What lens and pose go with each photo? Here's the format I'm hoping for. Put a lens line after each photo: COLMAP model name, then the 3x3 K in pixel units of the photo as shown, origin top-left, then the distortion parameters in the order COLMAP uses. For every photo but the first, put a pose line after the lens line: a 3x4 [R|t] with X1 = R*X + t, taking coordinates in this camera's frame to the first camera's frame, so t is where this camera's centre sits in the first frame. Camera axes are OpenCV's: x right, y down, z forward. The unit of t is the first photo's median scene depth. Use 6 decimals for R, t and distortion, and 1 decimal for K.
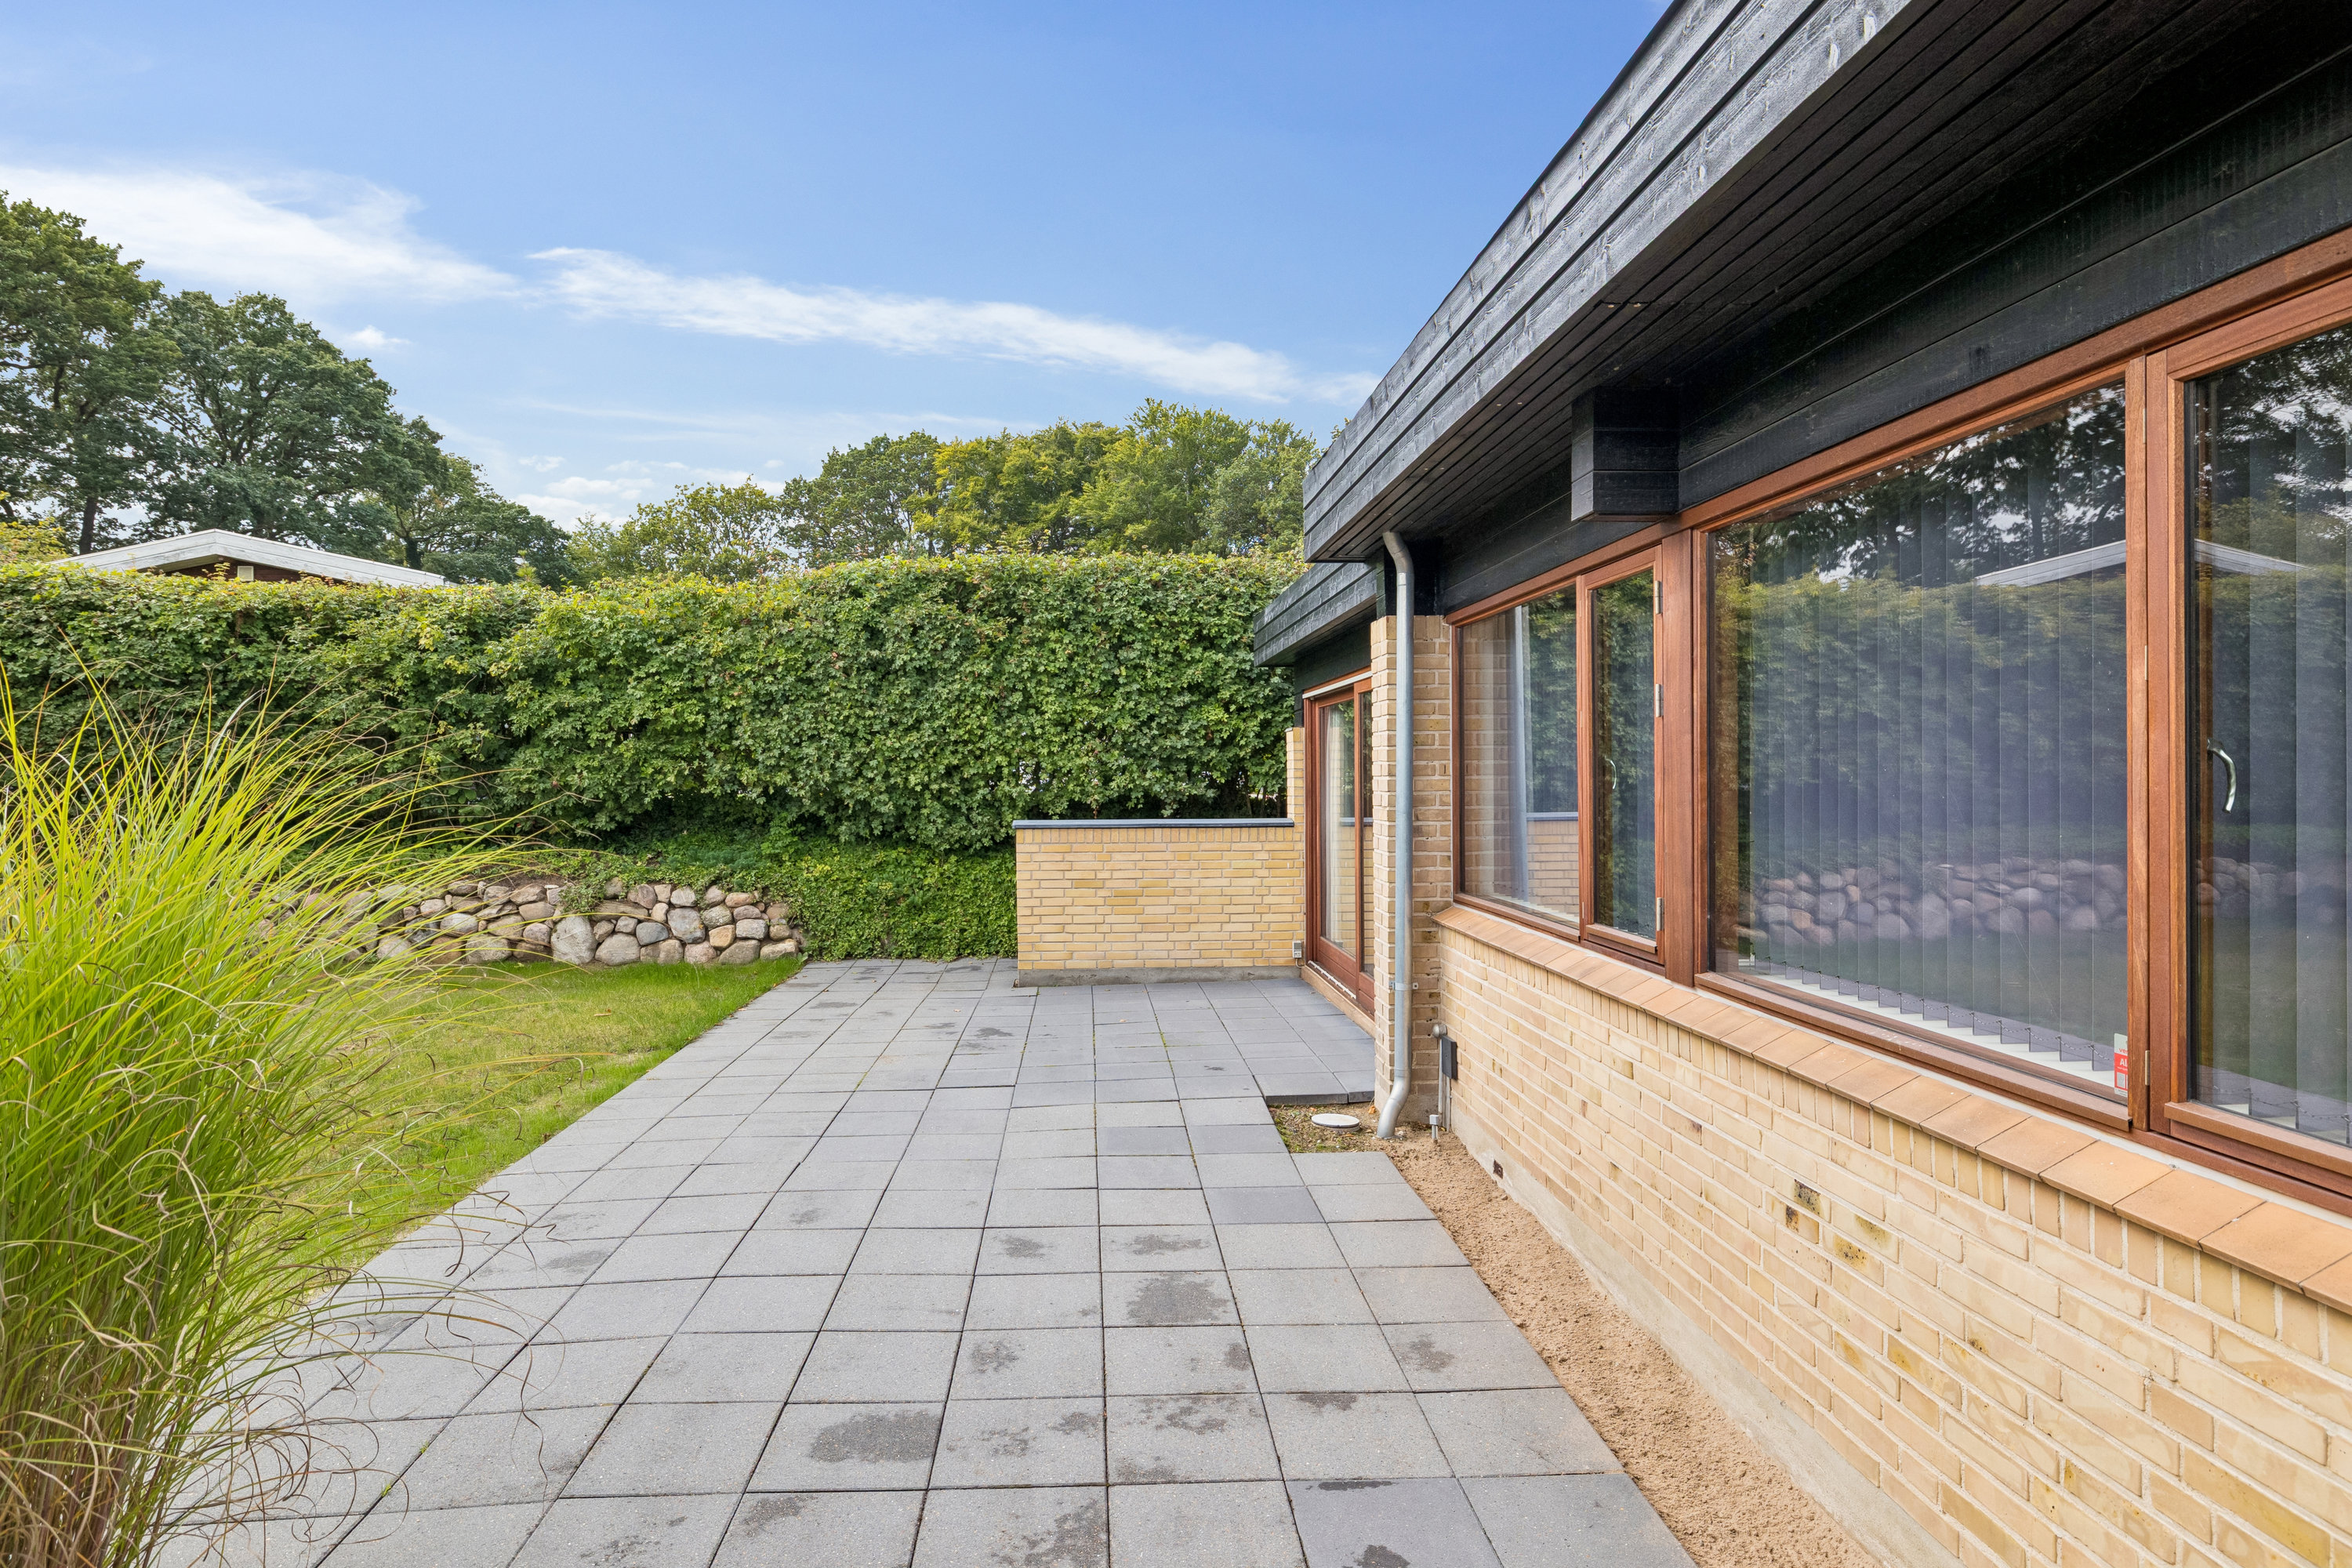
lens RADIAL K [[1335.3, 0, 1176.0], [0, 1335.3, 784.0], [0, 0, 1]] dist [-0.000004, -0.000011]
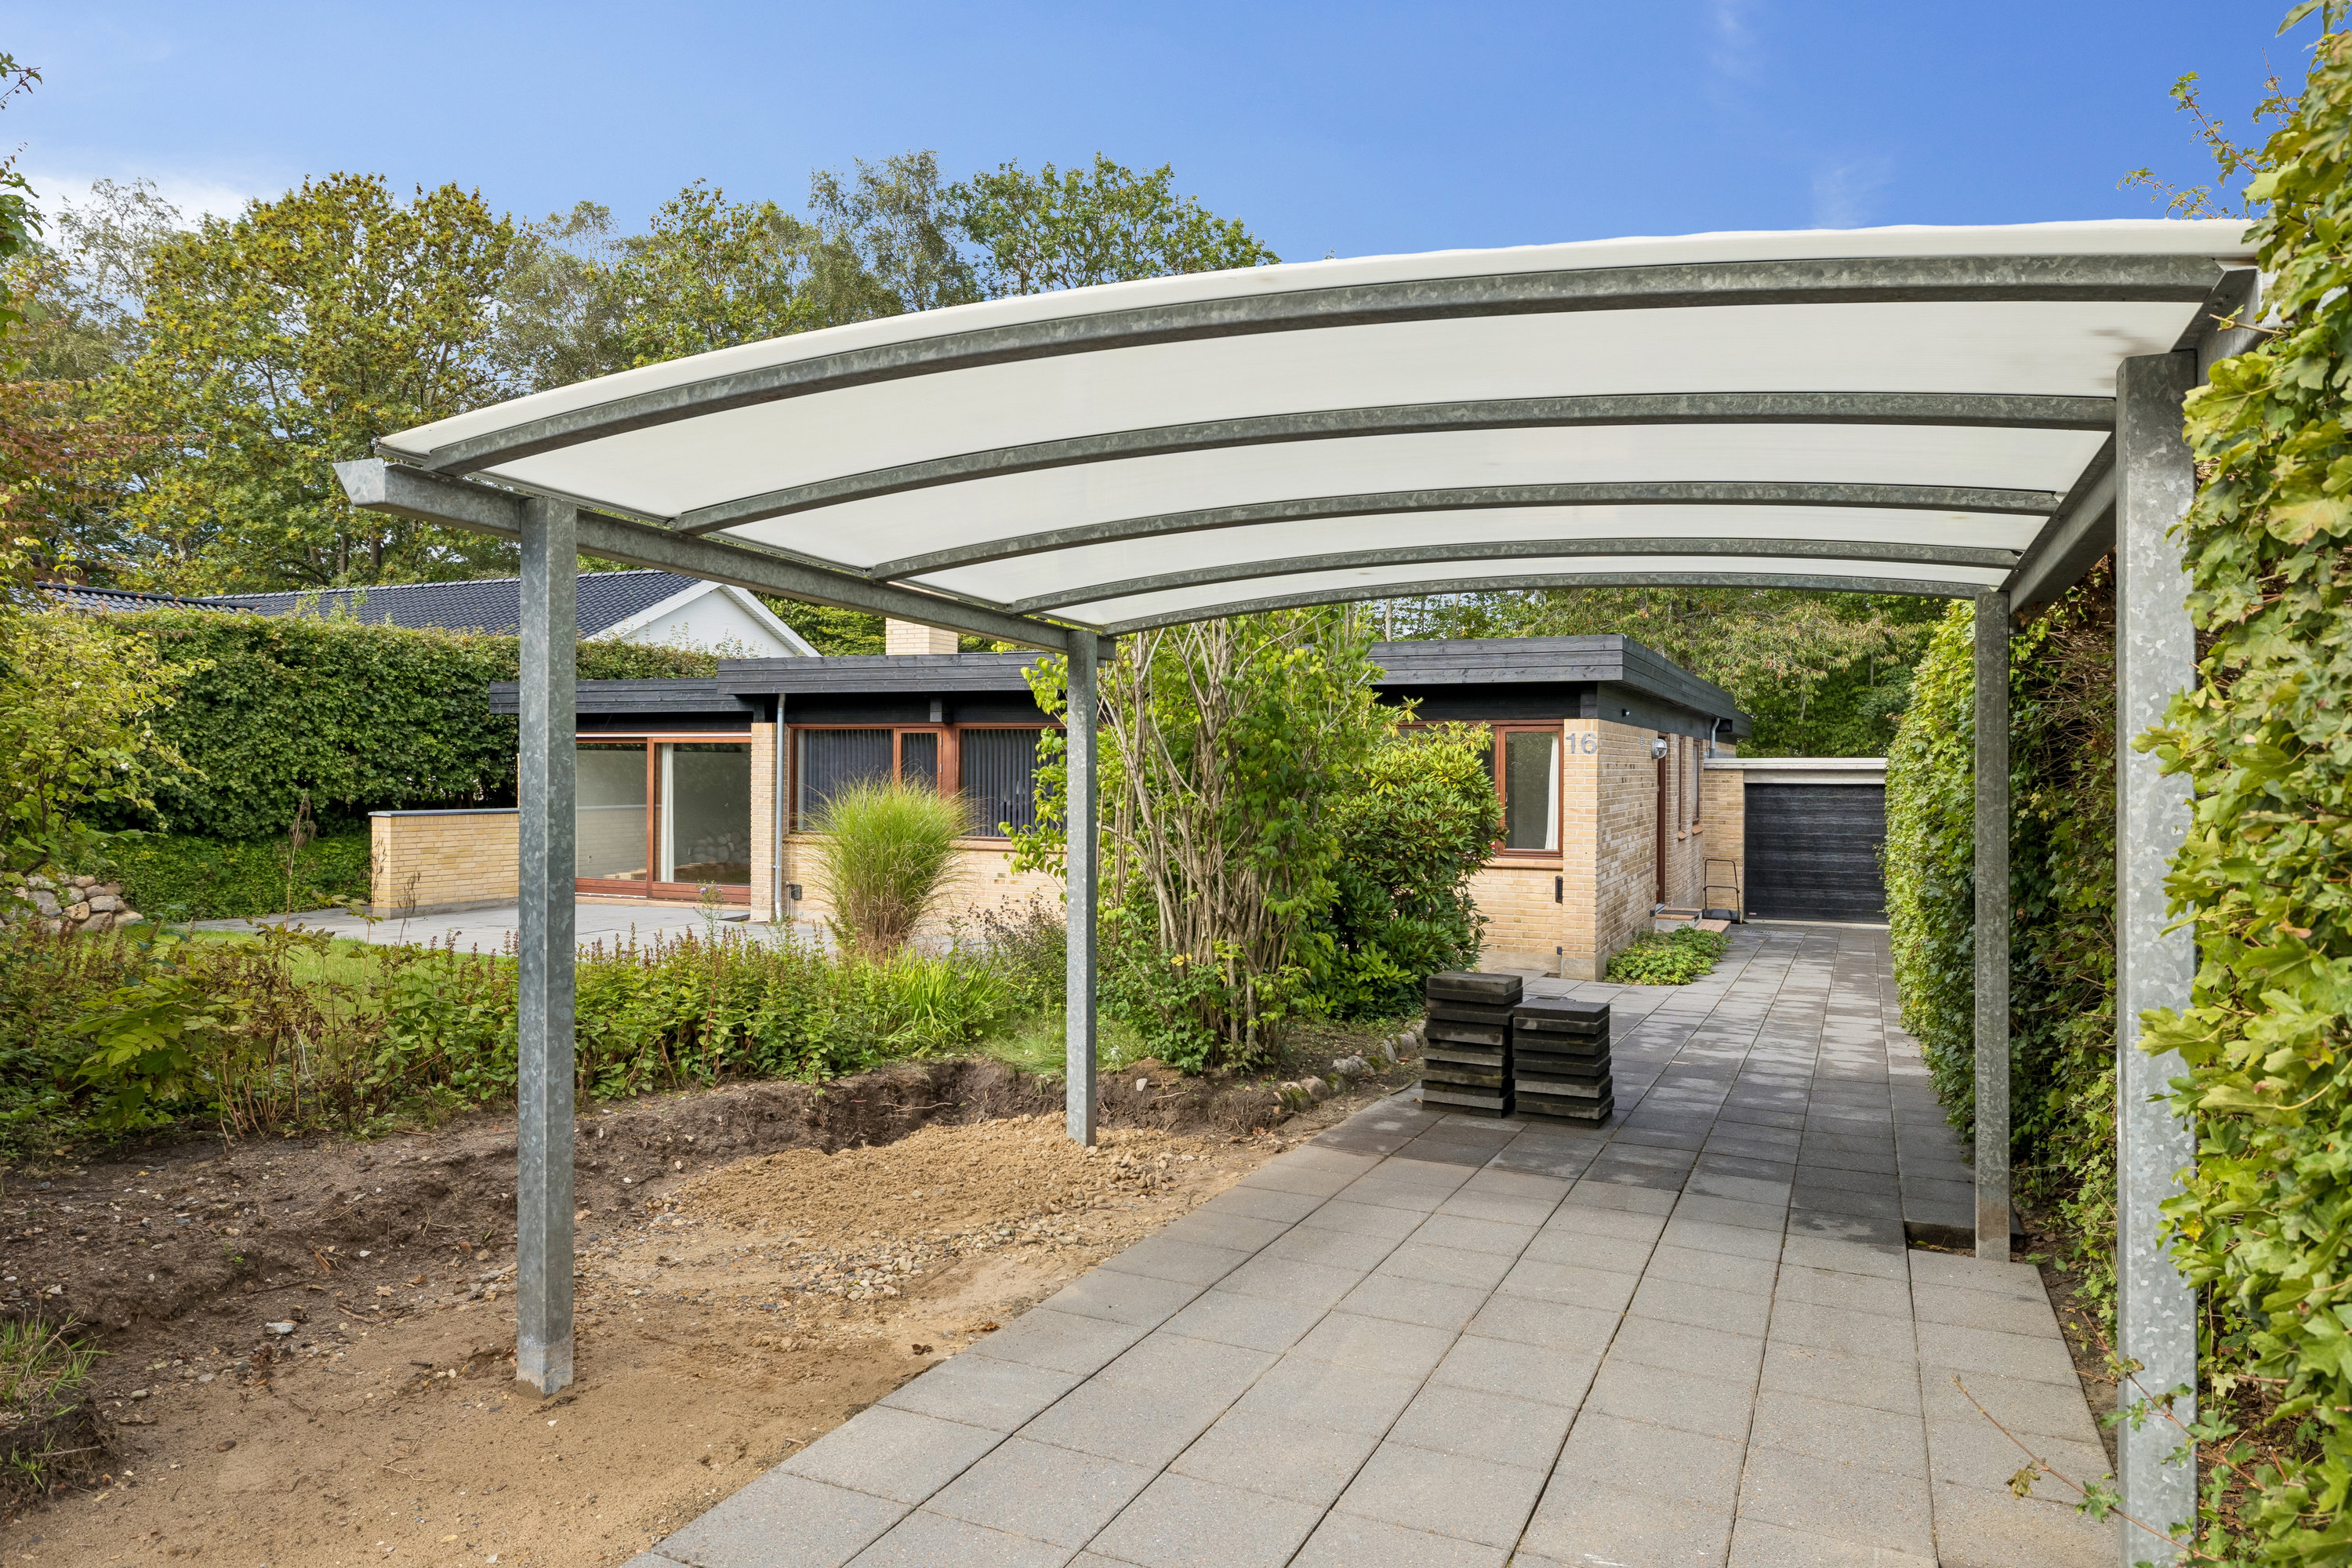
lens RADIAL K [[1648.7, 0, 1176.0], [0, 1648.7, 784.0], [0, 0, 1]] dist [0.000025, -0.000010]
pose [[0.442742, -0.002322, 0.896646, -1.268778], [0.001030, 0.999997, 0.002081, -0.005226], [-0.896648, 0.000002, 0.442743, -0.583584]]
